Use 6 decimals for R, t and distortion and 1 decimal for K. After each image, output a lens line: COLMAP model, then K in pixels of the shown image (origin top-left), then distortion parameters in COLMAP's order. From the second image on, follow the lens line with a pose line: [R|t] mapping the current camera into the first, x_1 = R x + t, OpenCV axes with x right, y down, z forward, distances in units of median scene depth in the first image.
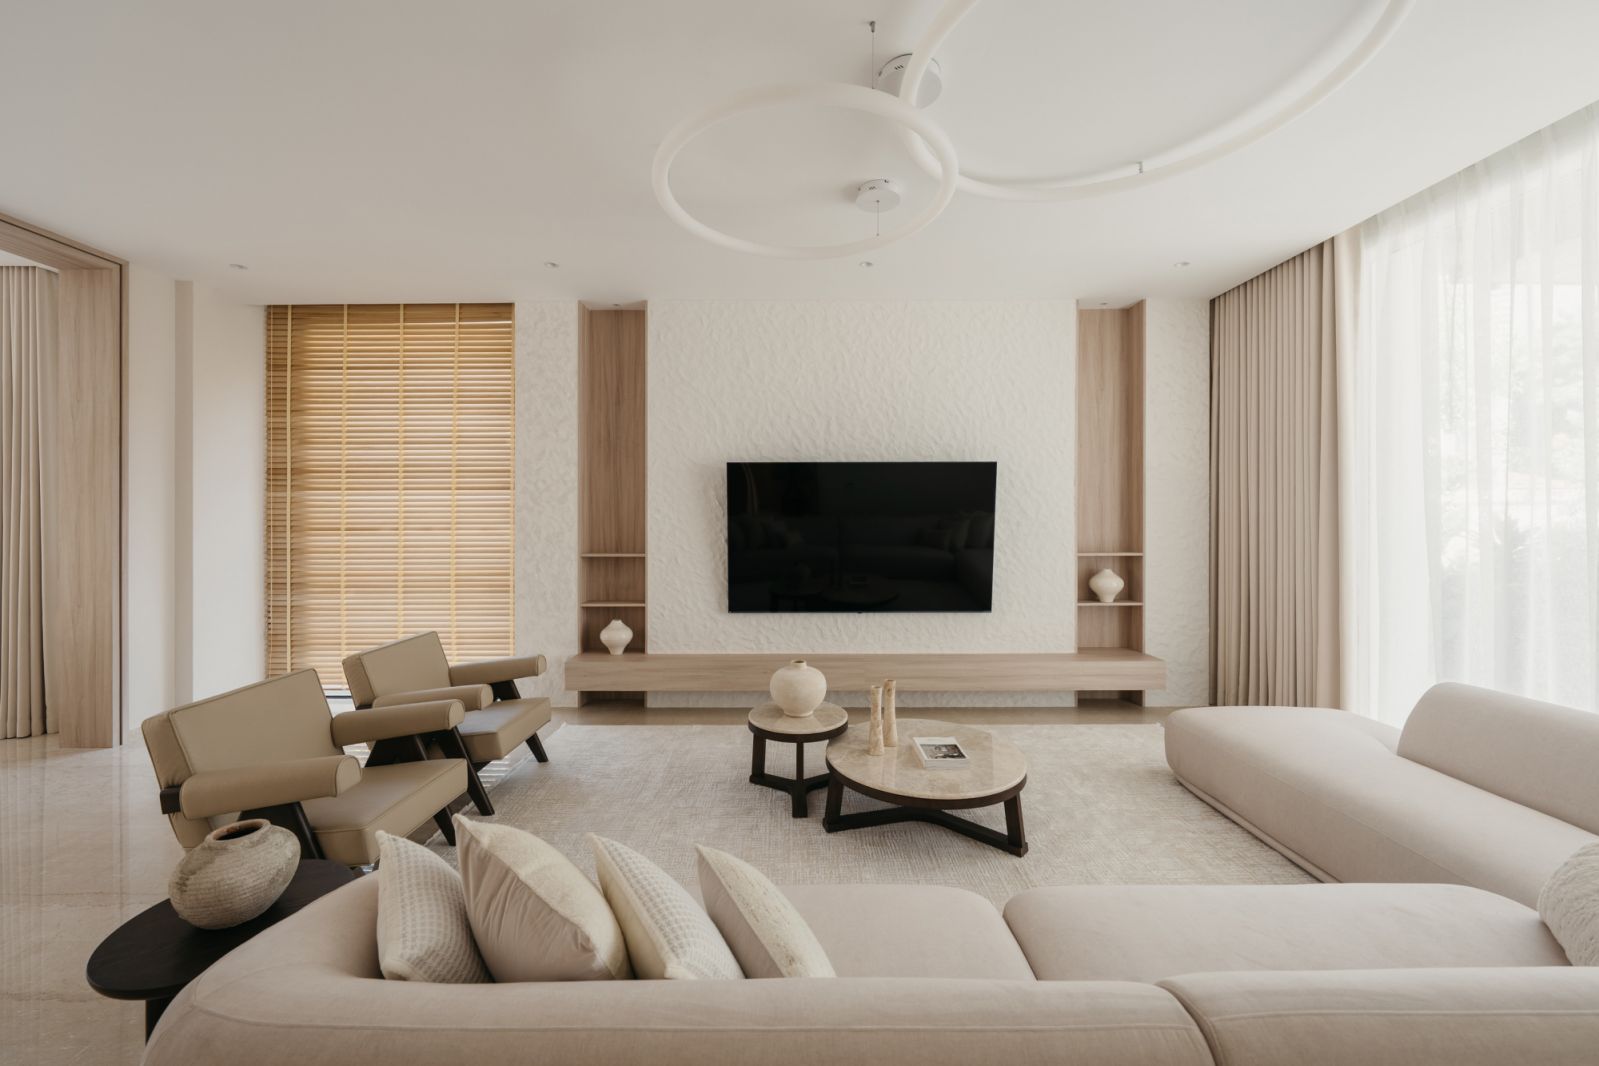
lens RADIAL K [[596.3, 0, 794.6], [0, 596.3, 513.5], [0, 0, 1]] dist [-0.000372, -0.000044]
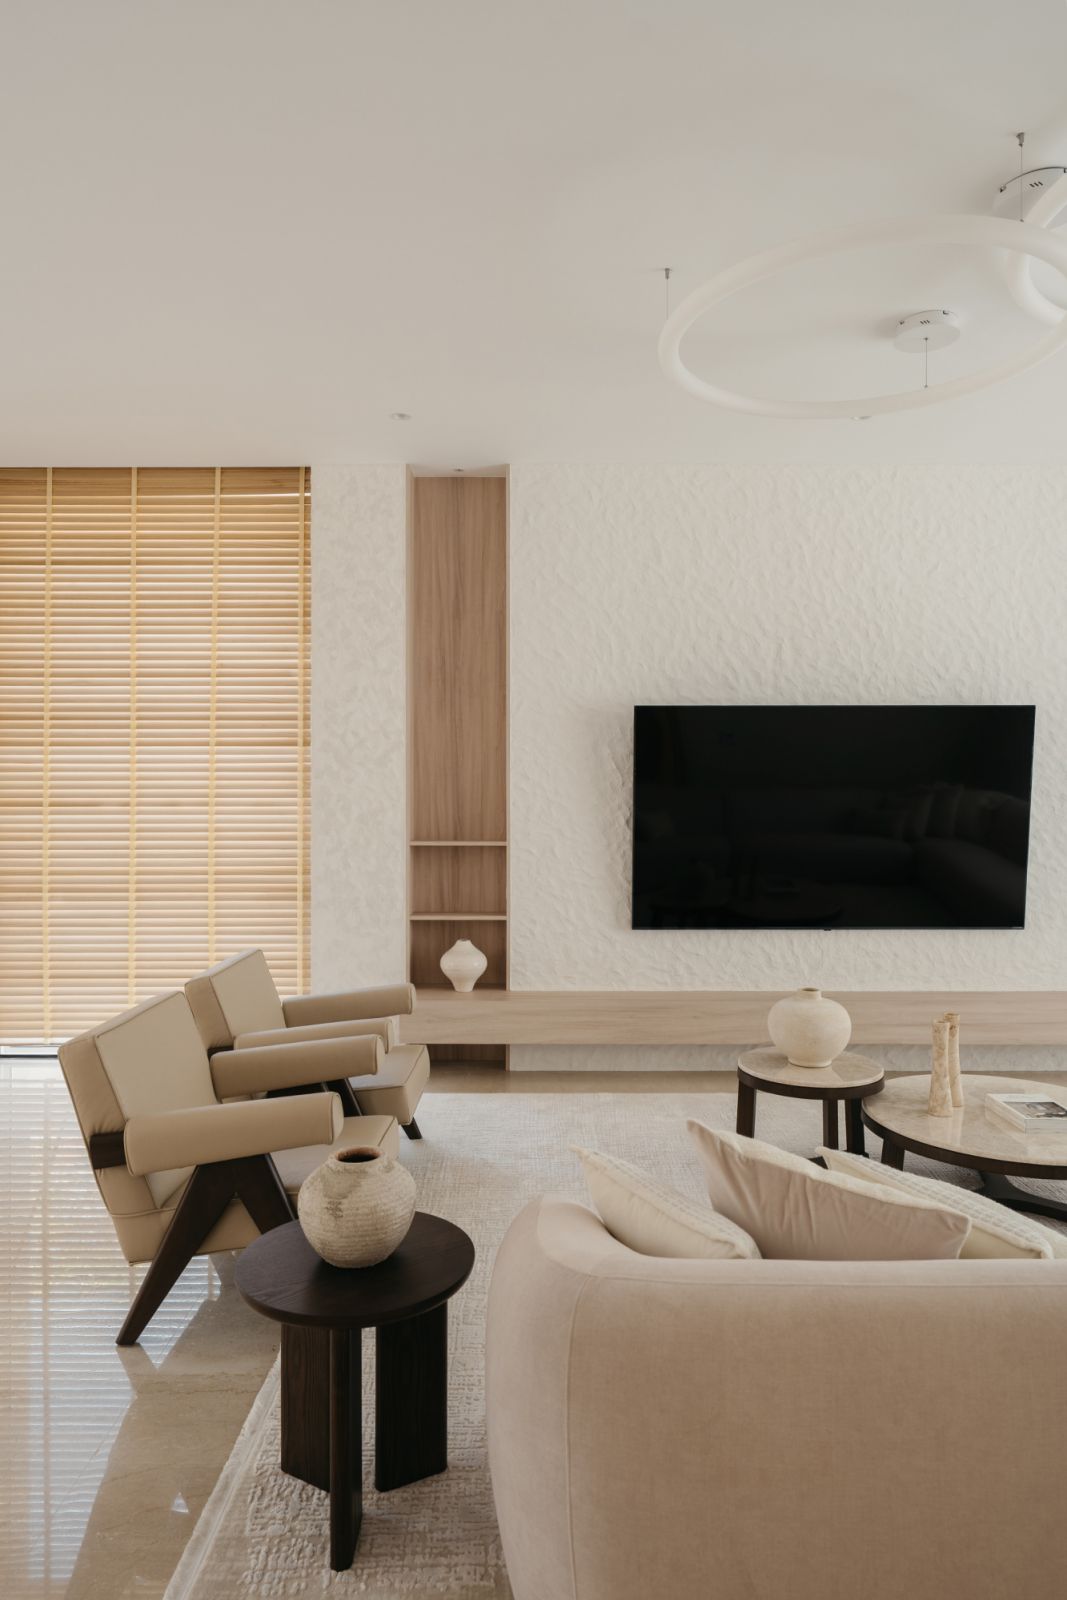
lens RADIAL K [[999.8, 0, 537.3], [0, 999.8, 783.3], [0, 0, 1]] dist [0.005942, 0.001418]
pose [[0.999994, 0.001933, 0.002797, -0.218249], [-0.001923, 0.999992, -0.003609, 0.006142], [-0.002804, 0.003604, 0.999990, -0.125275]]
